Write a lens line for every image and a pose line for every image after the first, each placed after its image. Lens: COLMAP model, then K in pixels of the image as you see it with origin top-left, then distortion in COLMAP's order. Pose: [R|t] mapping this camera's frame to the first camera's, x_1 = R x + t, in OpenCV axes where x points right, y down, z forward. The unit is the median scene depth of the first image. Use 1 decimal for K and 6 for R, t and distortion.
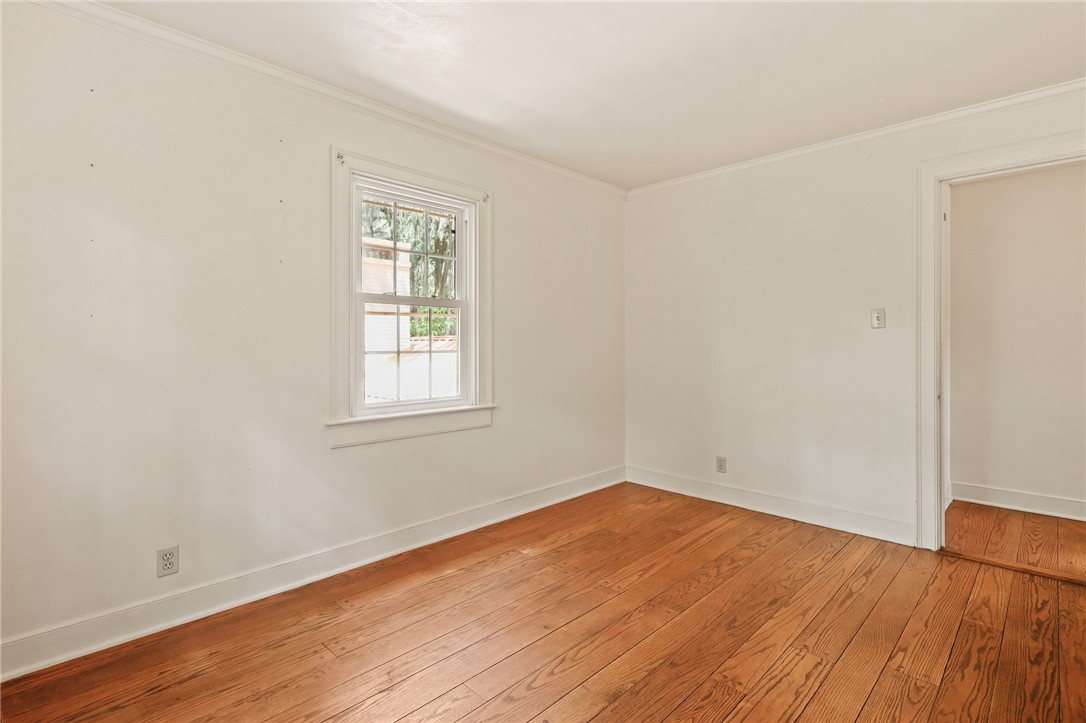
lens RADIAL K [[505.1, 0, 542.7], [0, 505.1, 353.6], [0, 0, 1]] dist [-0.000294, -0.000016]
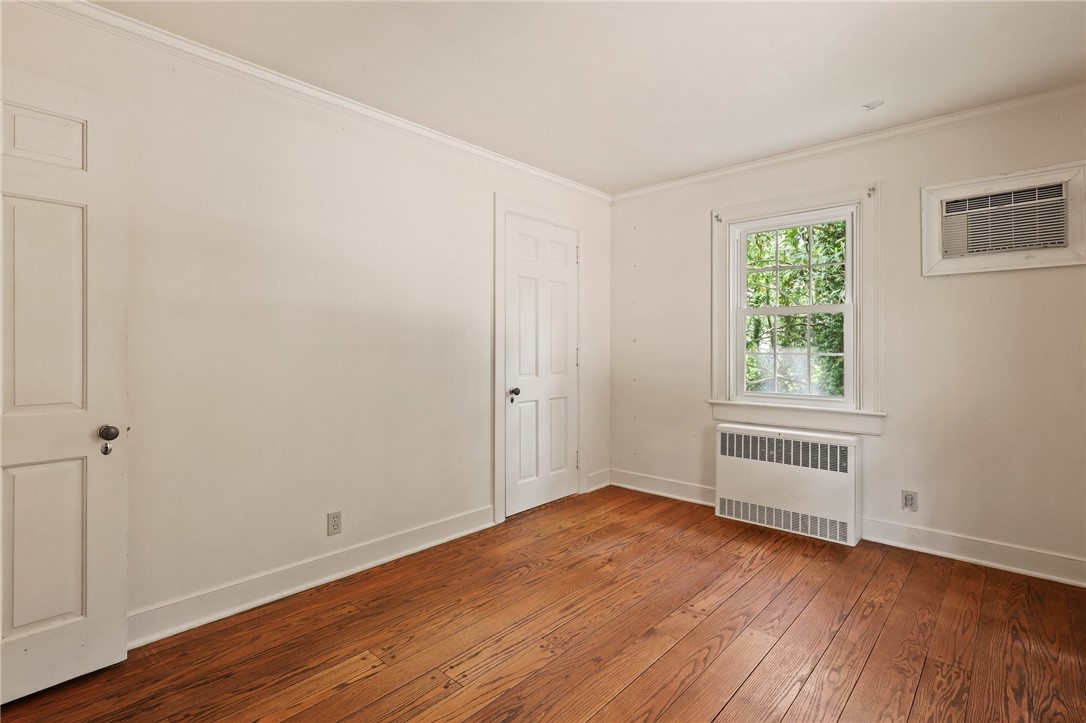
lens RADIAL K [[505.1, 0, 543.2], [0, 505.1, 353.8], [0, 0, 1]] dist [-0.000294, -0.000016]
pose [[-0.999477, 0.001515, -0.032315, 0.395004], [0.000661, 0.999651, 0.026423, -0.035461], [0.032344, 0.026388, -0.999128, 1.975822]]
